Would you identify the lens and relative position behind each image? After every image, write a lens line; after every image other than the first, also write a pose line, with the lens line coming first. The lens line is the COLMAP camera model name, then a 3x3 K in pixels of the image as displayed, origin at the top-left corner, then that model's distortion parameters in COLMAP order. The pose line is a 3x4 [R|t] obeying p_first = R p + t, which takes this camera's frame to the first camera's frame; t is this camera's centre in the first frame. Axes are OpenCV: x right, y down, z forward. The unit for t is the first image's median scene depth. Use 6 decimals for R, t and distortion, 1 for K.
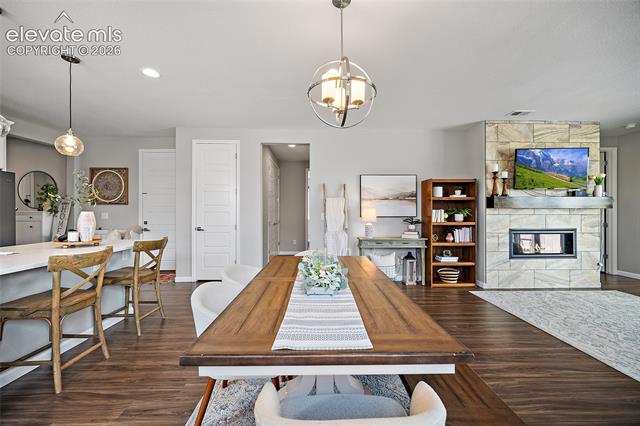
lens RADIAL K [[252.0, 0, 322.0], [0, 252.0, 210.3], [0, 0, 1]] dist [-0.004336, 0.001460]
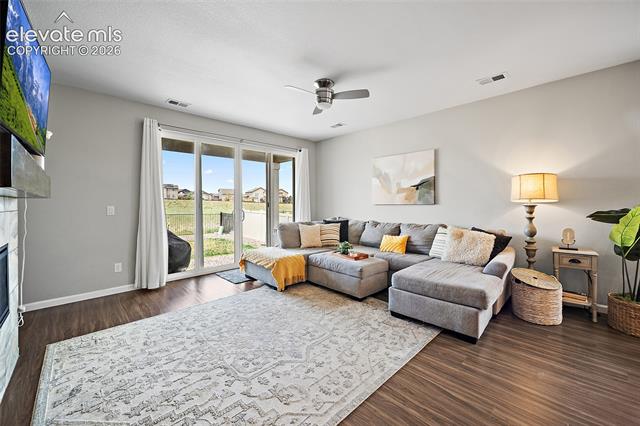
lens RADIAL K [[252.0, 0, 323.4], [0, 252.0, 203.8], [0, 0, 1]] dist [-0.004336, 0.001460]
pose [[-0.685142, 0.003641, 0.728400, 0.318130], [0.009222, 0.999951, 0.003676, 0.003927], [-0.728351, 0.009236, -0.685142, 0.873348]]
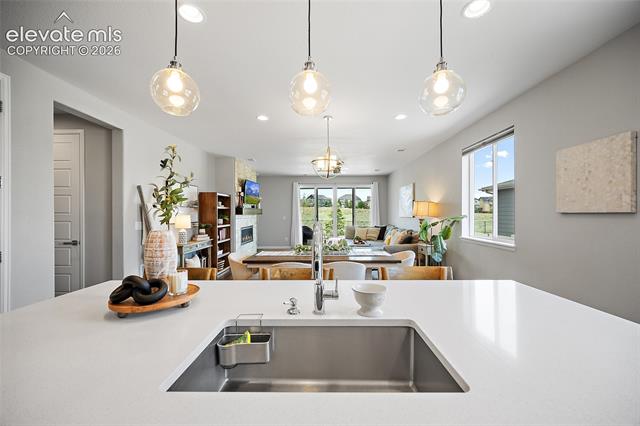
lens RADIAL K [[252.0, 0, 322.6], [0, 252.0, 213.6], [0, 0, 1]] dist [-0.004336, 0.001460]
pose [[0.036201, 0.000728, 0.999344, -0.831152], [0.005764, 0.999983, -0.000938, -0.011699], [-0.999328, 0.005795, 0.036196, 0.396755]]
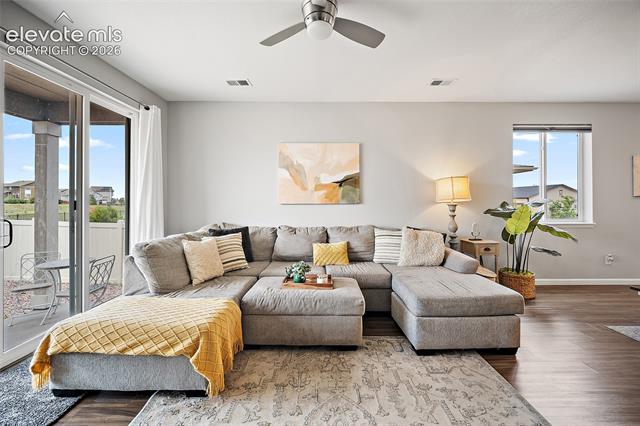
lens RADIAL K [[252.0, 0, 320.2], [0, 252.0, 202.0], [0, 0, 1]] dist [-0.004336, 0.001460]
pose [[-0.999685, 0.002973, 0.024914, 0.847866], [0.003134, 0.999974, 0.006419, 0.001361], [-0.024895, 0.006496, -0.999669, 0.782474]]
